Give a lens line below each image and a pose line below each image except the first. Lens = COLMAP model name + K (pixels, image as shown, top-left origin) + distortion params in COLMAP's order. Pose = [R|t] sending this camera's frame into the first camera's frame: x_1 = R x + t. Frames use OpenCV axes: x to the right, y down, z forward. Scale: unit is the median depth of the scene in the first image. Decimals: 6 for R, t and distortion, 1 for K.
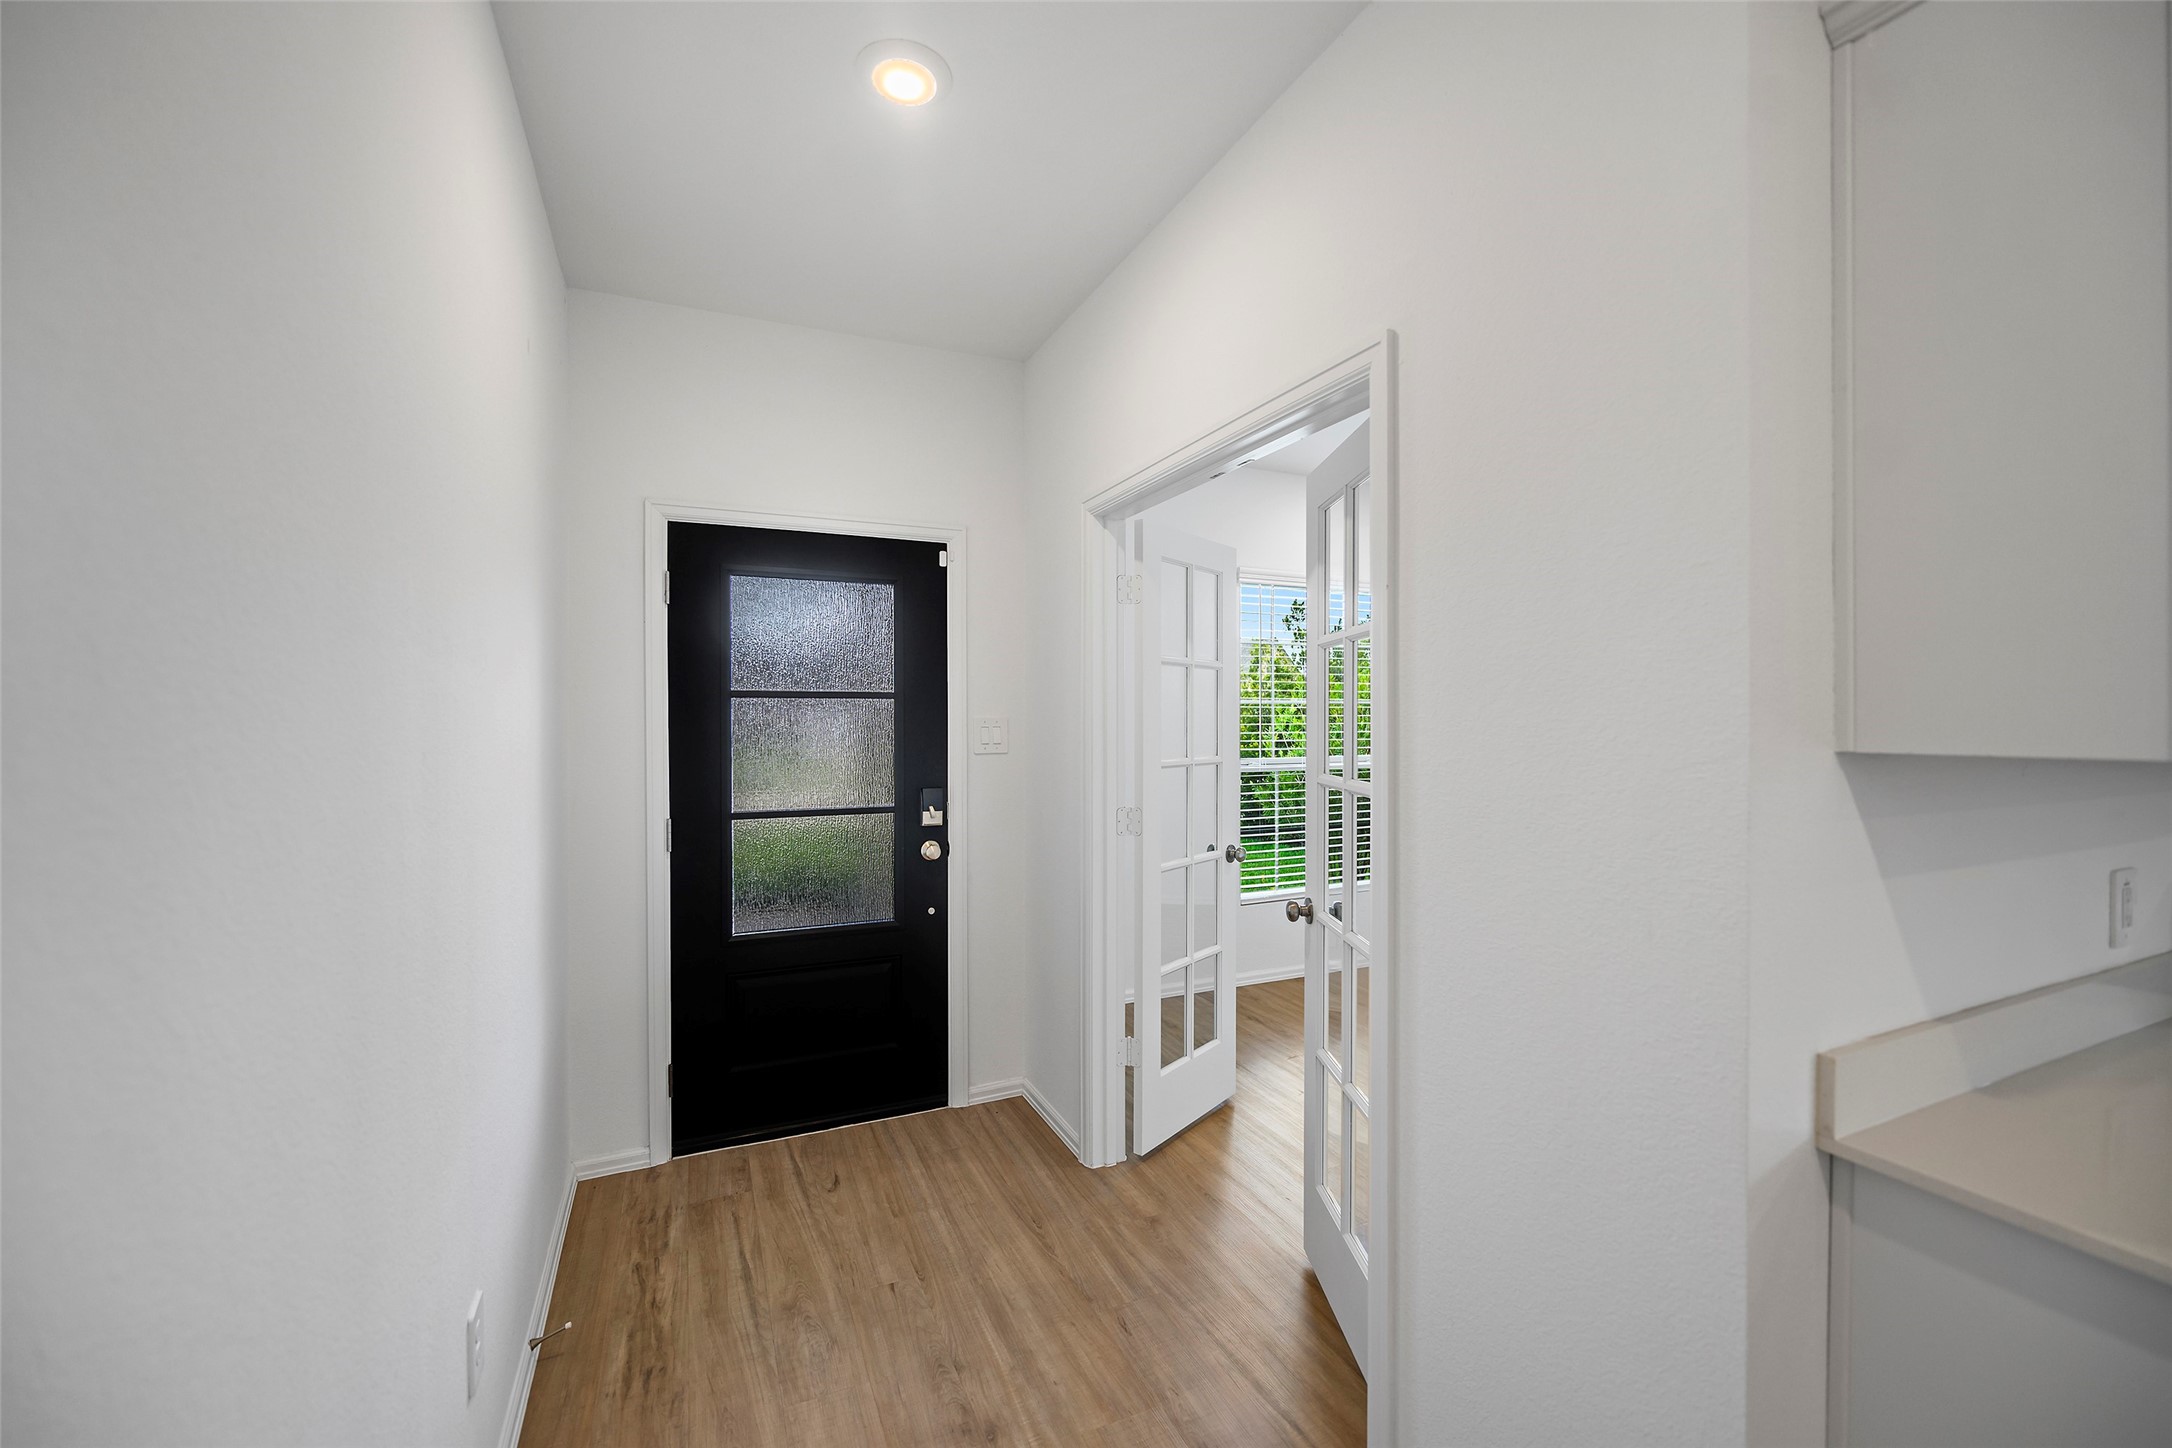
lens RADIAL K [[886.6, 0, 1094.5], [0, 886.6, 718.5], [0, 0, 1]] dist [-0.005431, 0.000469]
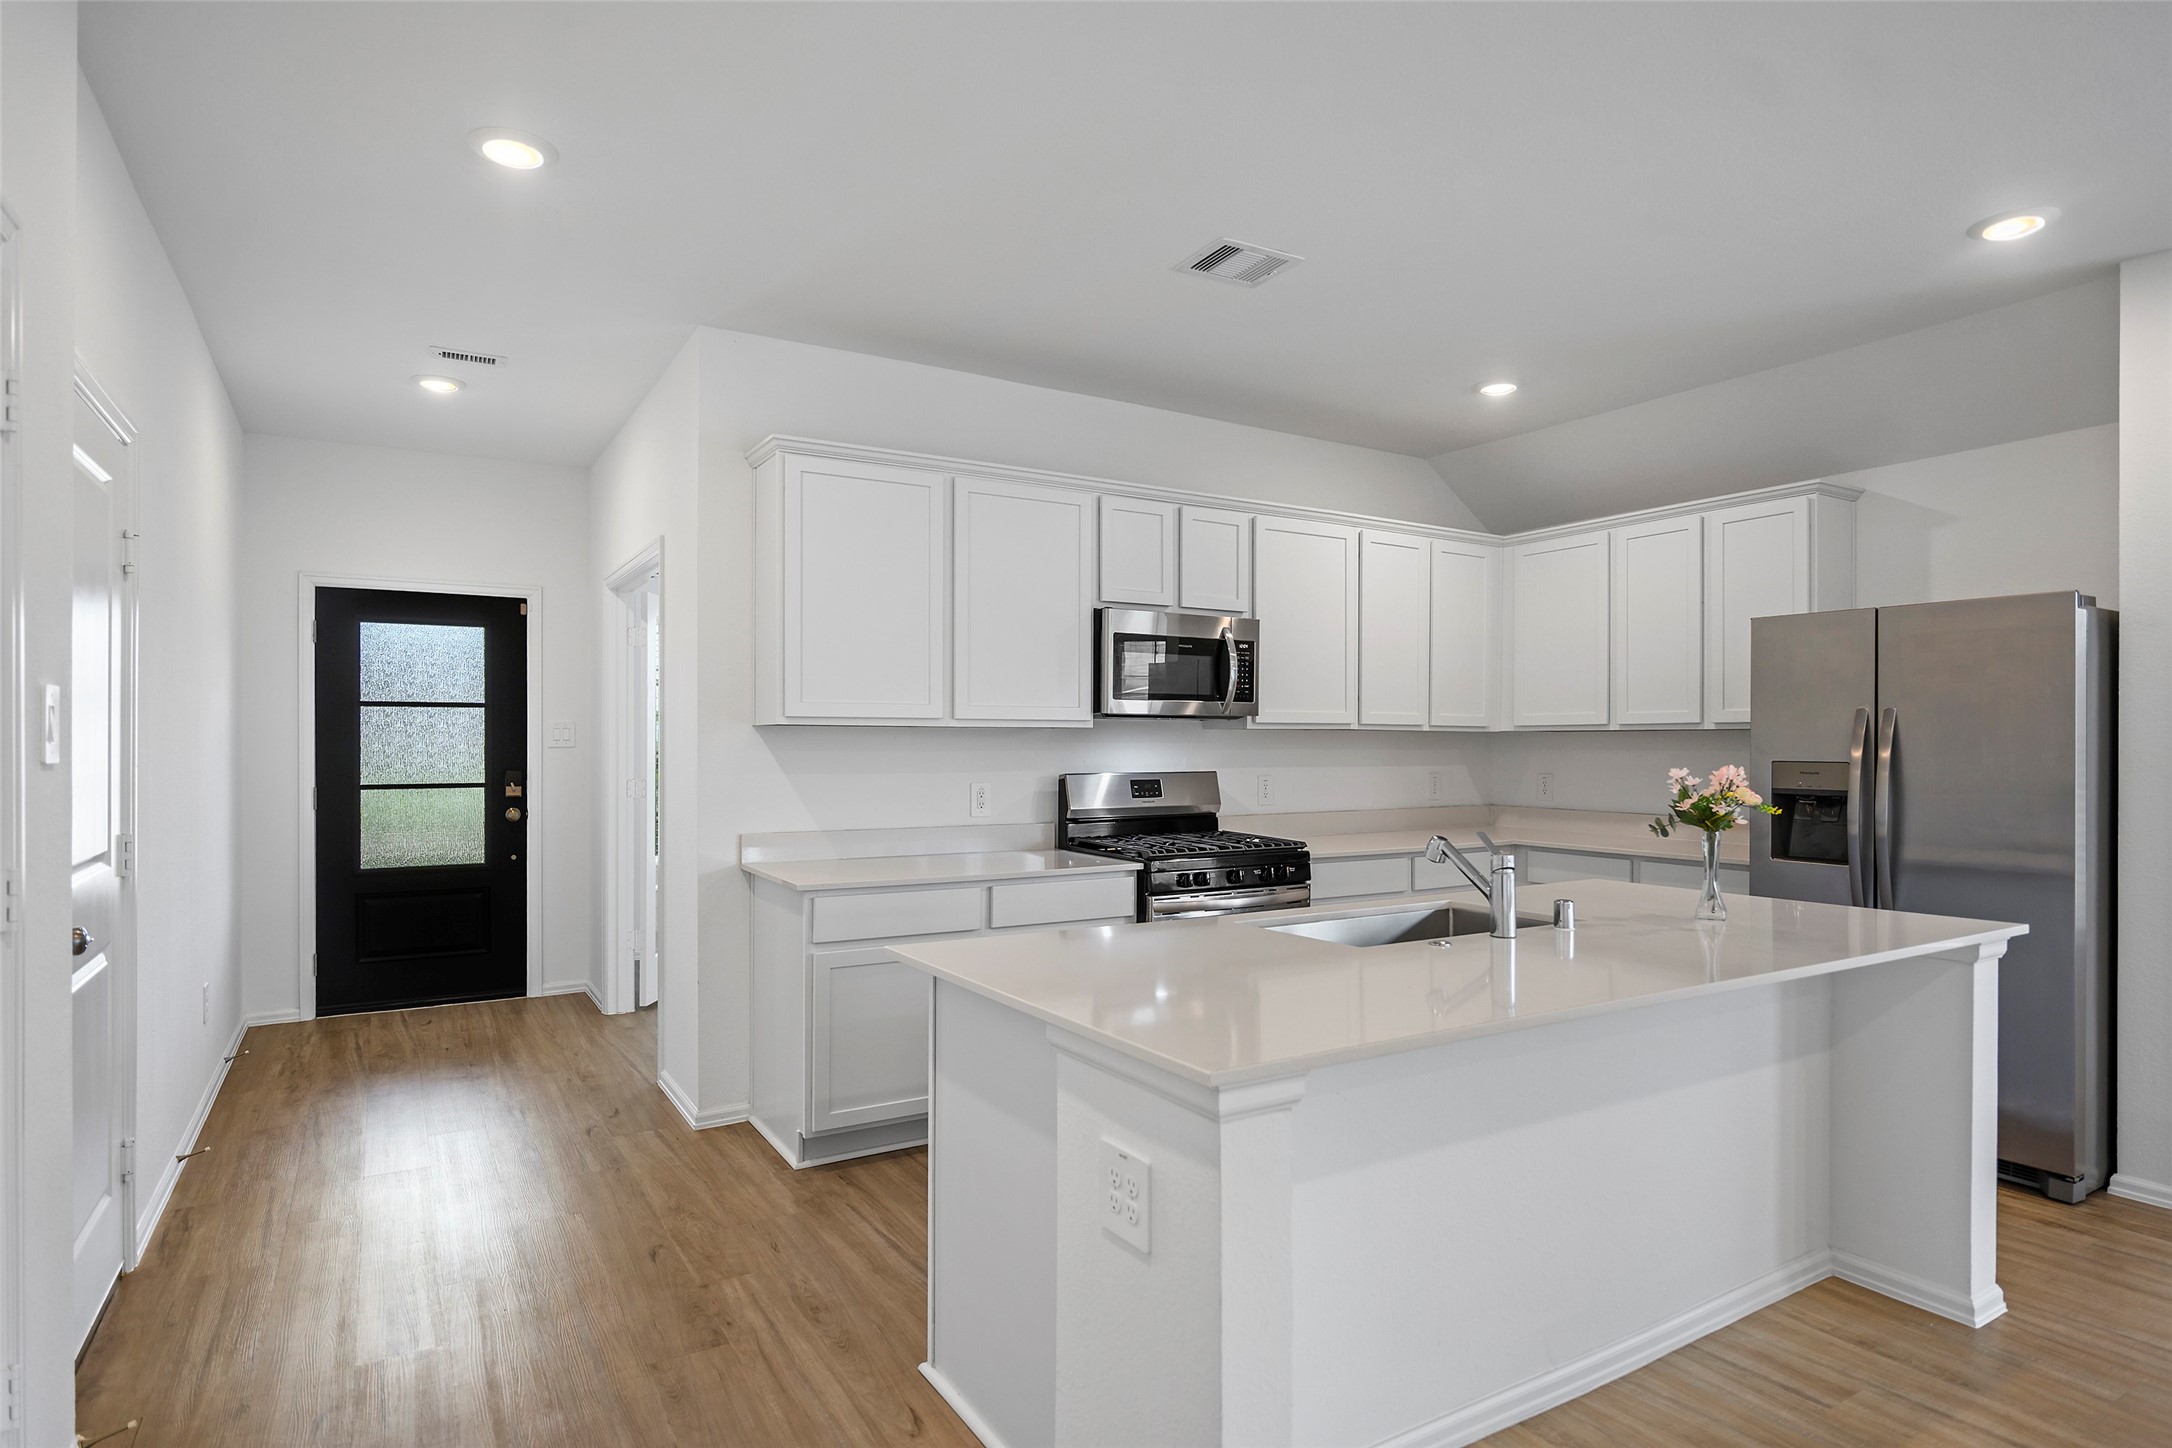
lens RADIAL K [[1156.3, 0, 1078.8], [0, 1156.3, 729.9], [0, 0, 1]] dist [-0.003135, -0.002043]
pose [[0.993510, 0.002110, 0.113725, 0.548293], [-0.001227, 0.999969, -0.007836, 0.028972], [-0.113737, 0.007645, 0.993481, -1.024845]]
